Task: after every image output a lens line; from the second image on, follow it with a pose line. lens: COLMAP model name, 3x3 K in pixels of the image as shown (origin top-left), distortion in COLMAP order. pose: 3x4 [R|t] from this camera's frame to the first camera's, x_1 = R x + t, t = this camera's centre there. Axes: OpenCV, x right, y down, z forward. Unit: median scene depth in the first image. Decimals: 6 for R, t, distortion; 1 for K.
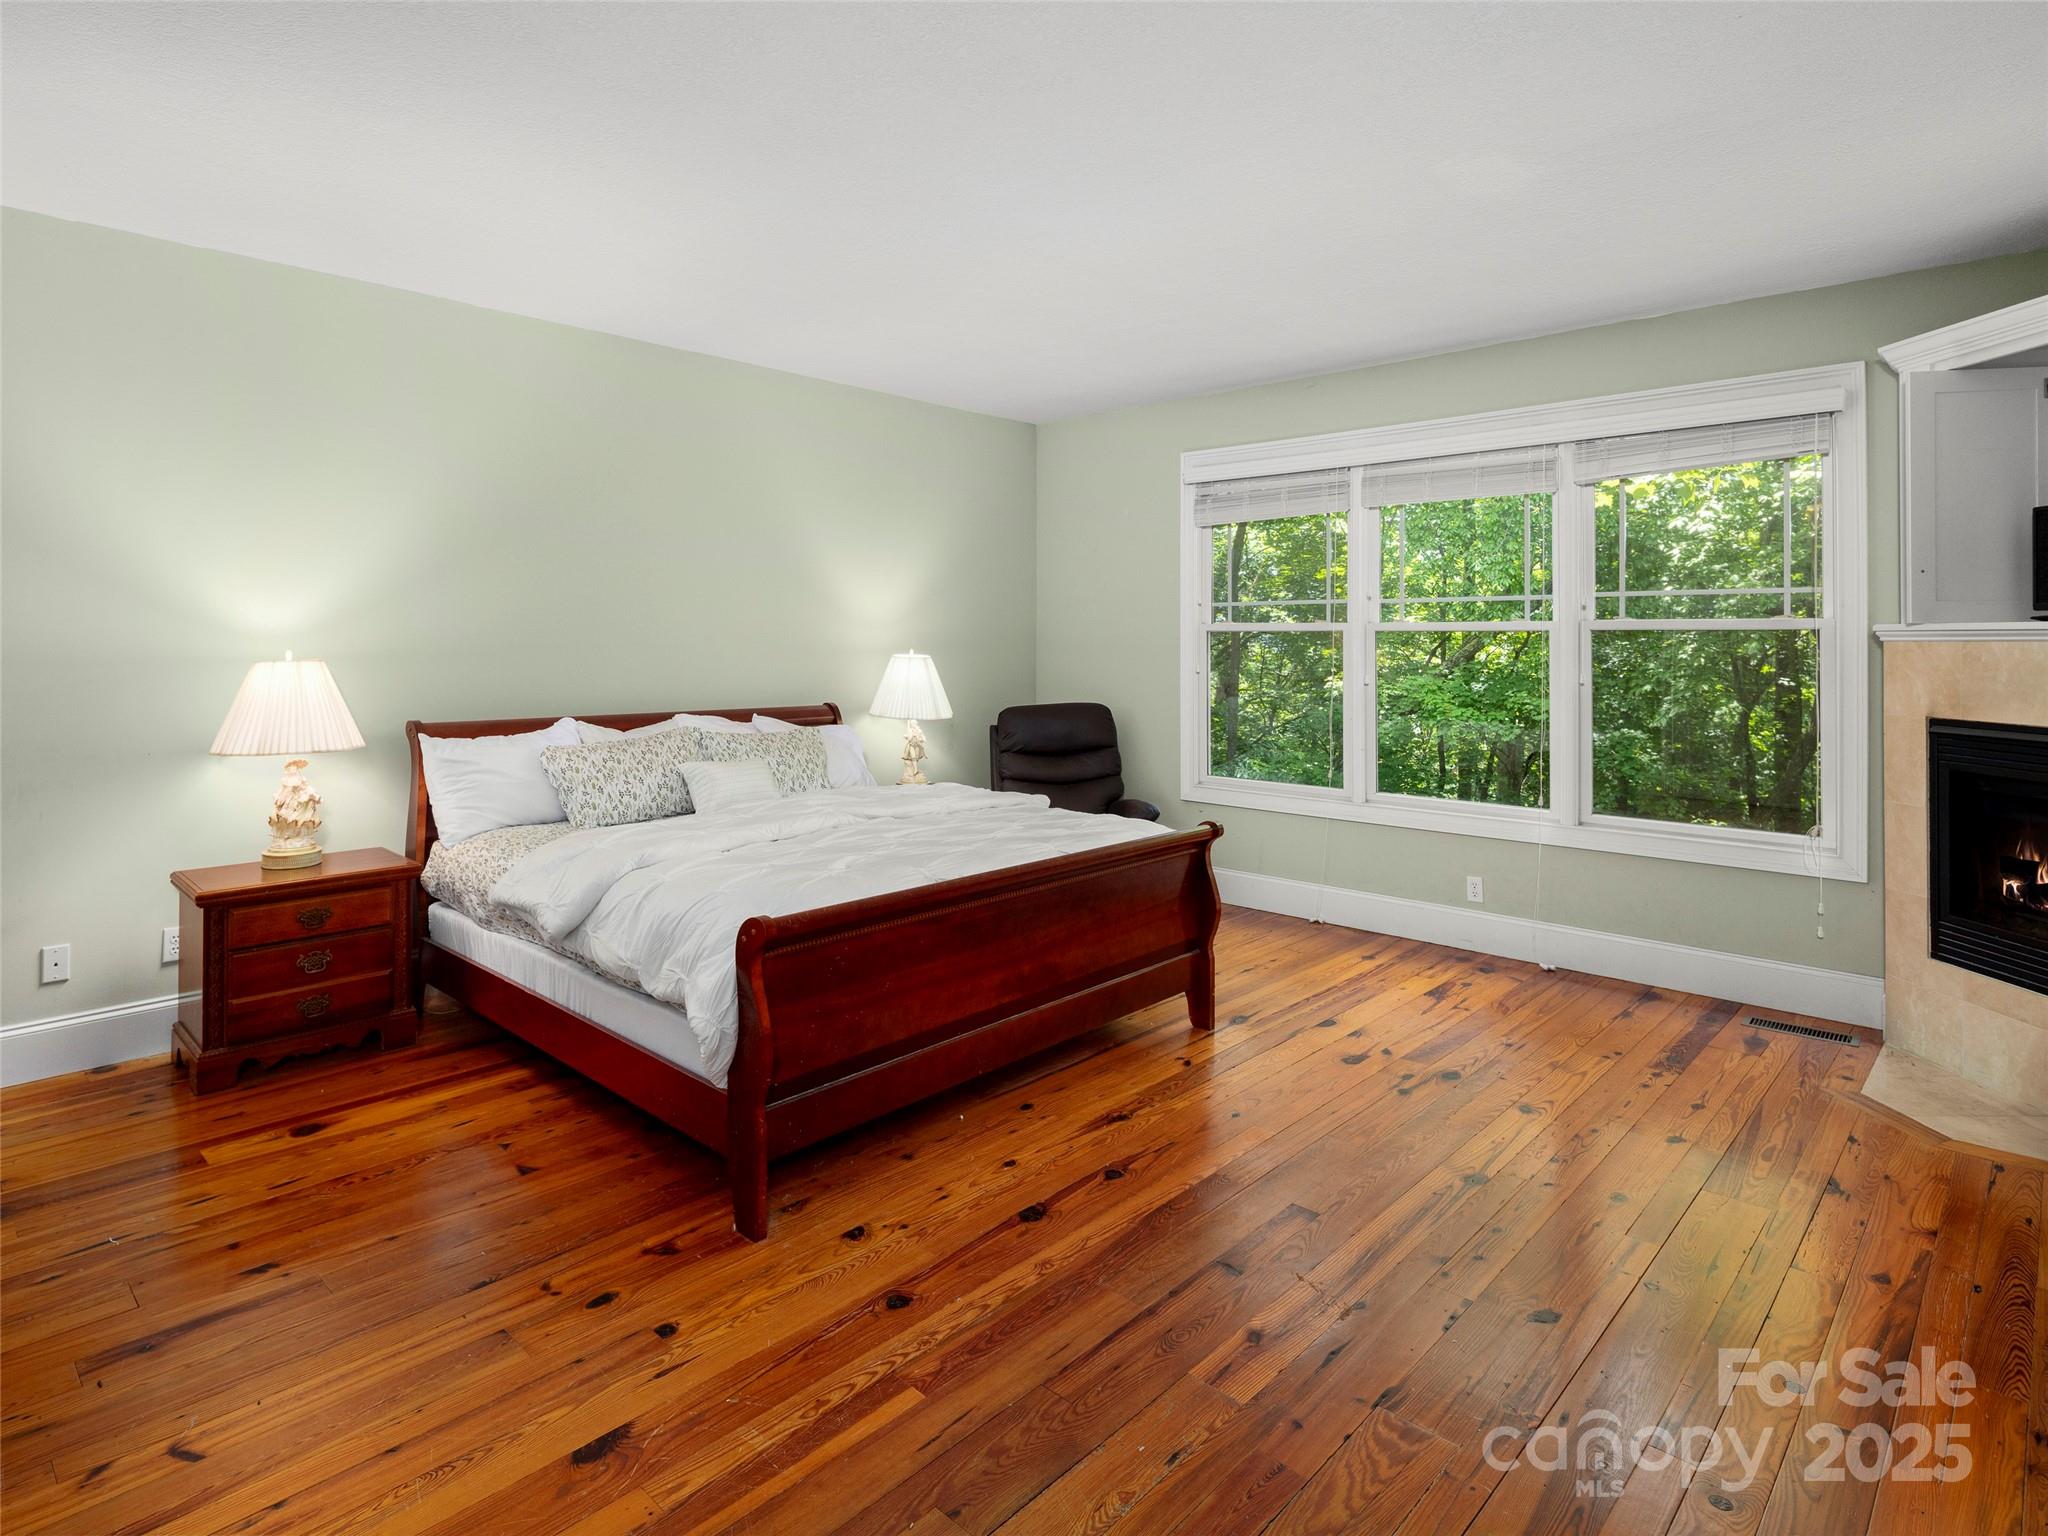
lens RADIAL K [[1119.0, 0, 995.1], [0, 1119.0, 771.7], [0, 0, 1]] dist [0.004080, -0.001697]
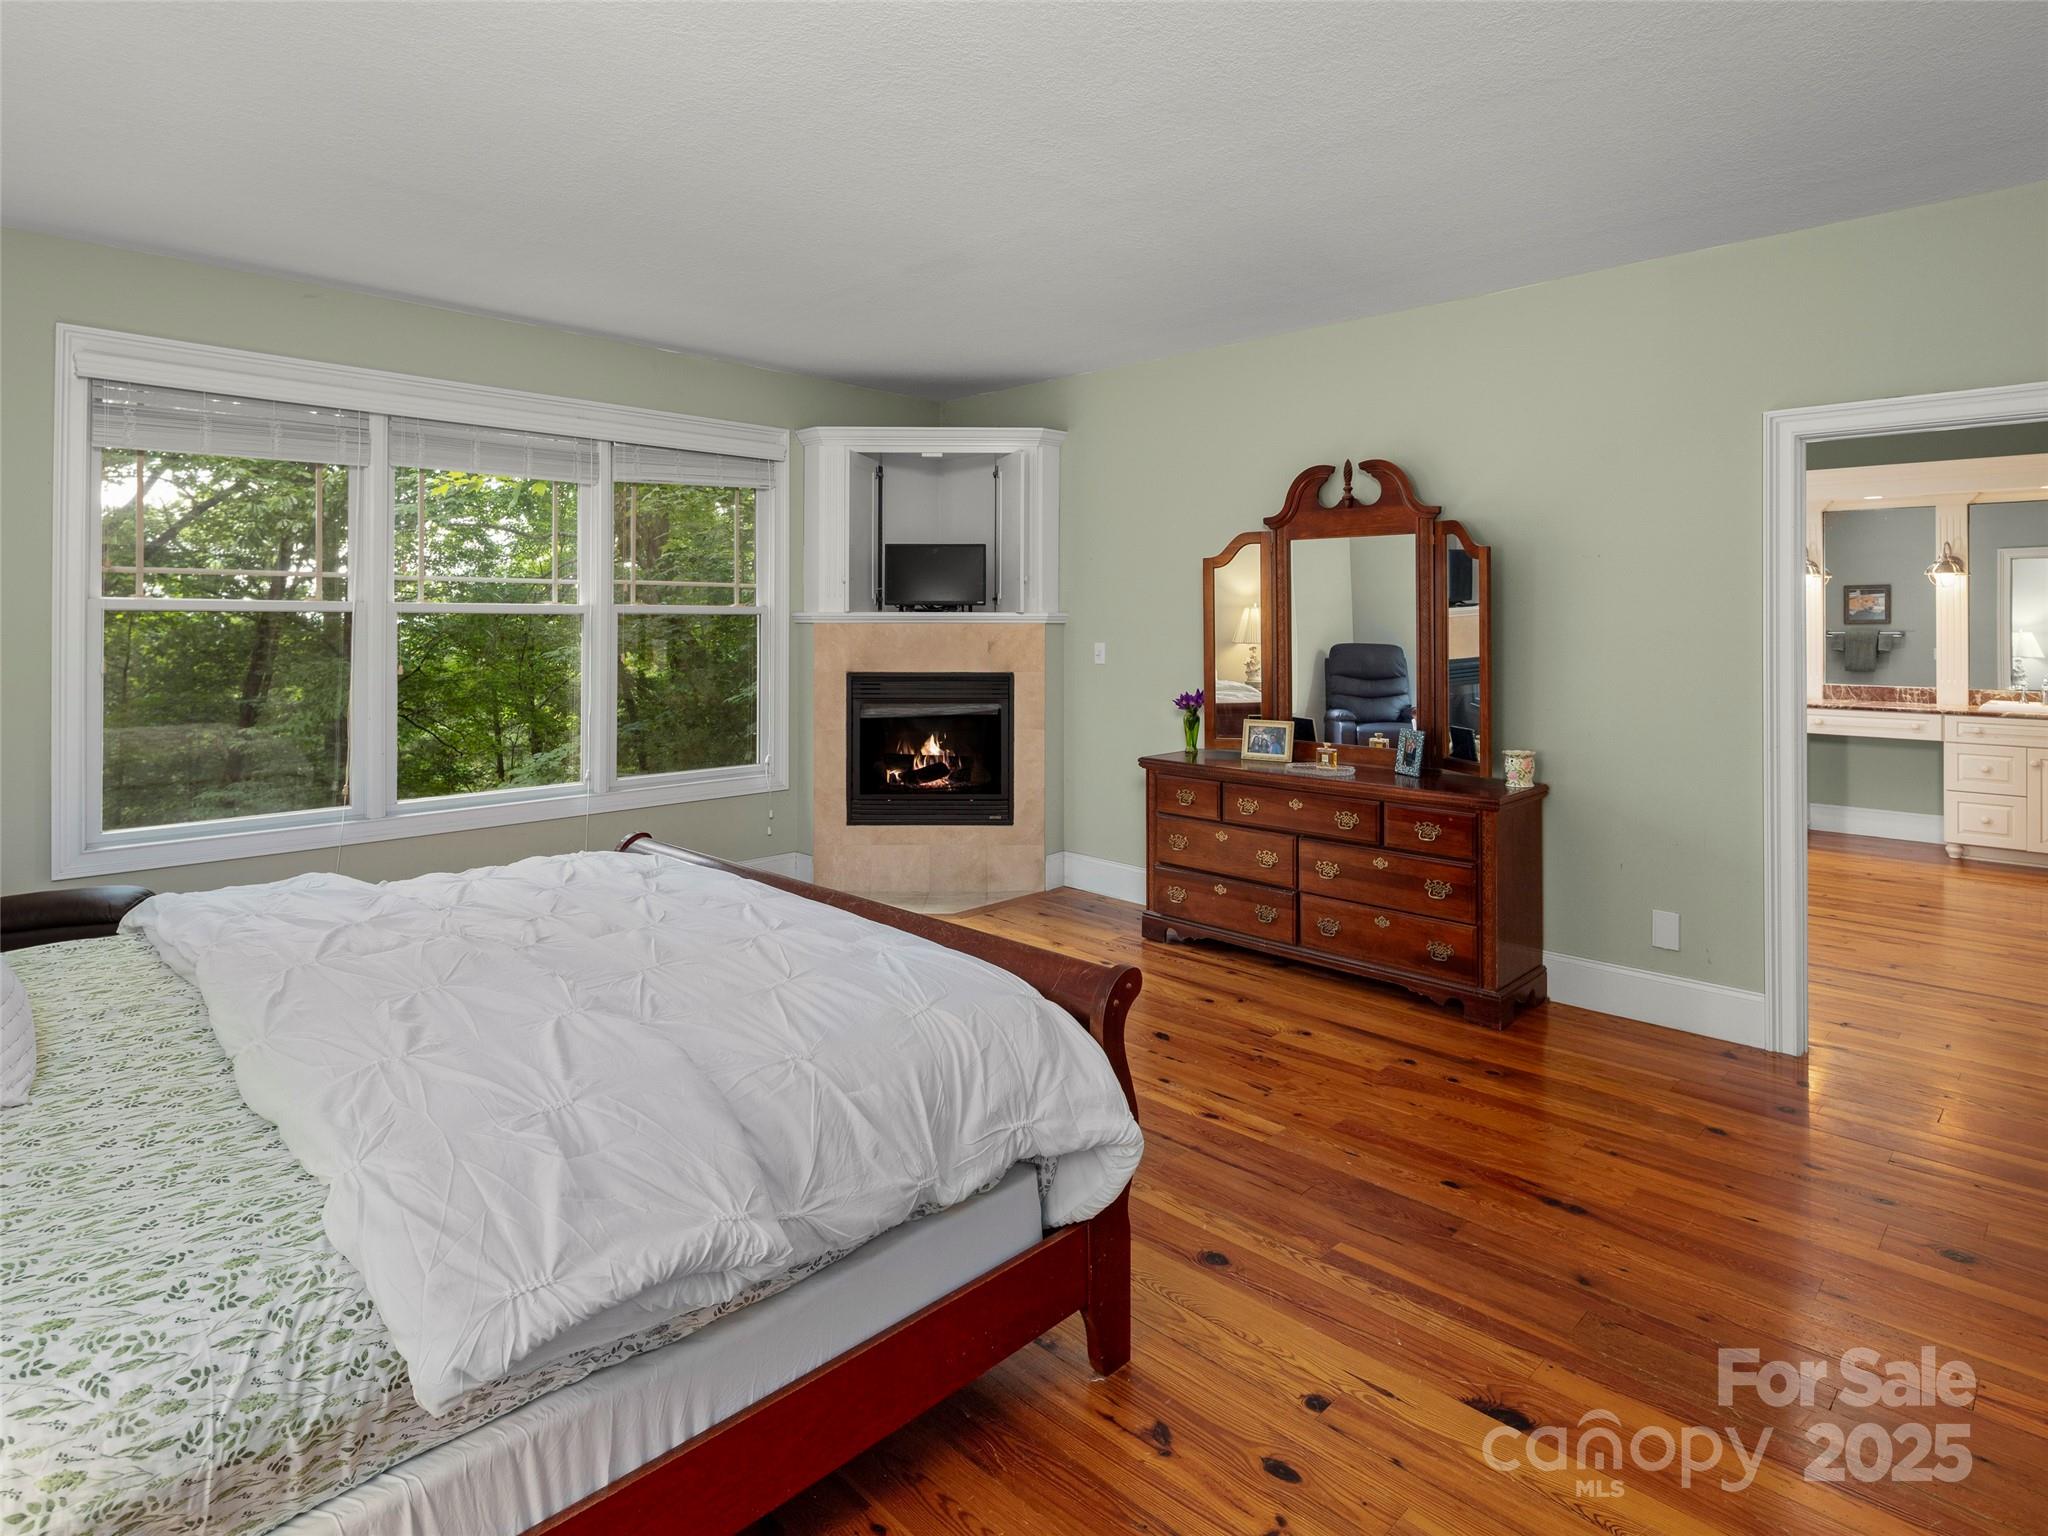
lens RADIAL K [[1119.0, 0, 995.1], [0, 1119.0, 771.7], [0, 0, 1]] dist [0.004080, -0.001697]
pose [[0.020034, -0.138765, 0.990123, -0.722941], [0.118133, 0.983713, 0.135476, -0.097733], [-0.992796, 0.114252, 0.036101, 0.754067]]
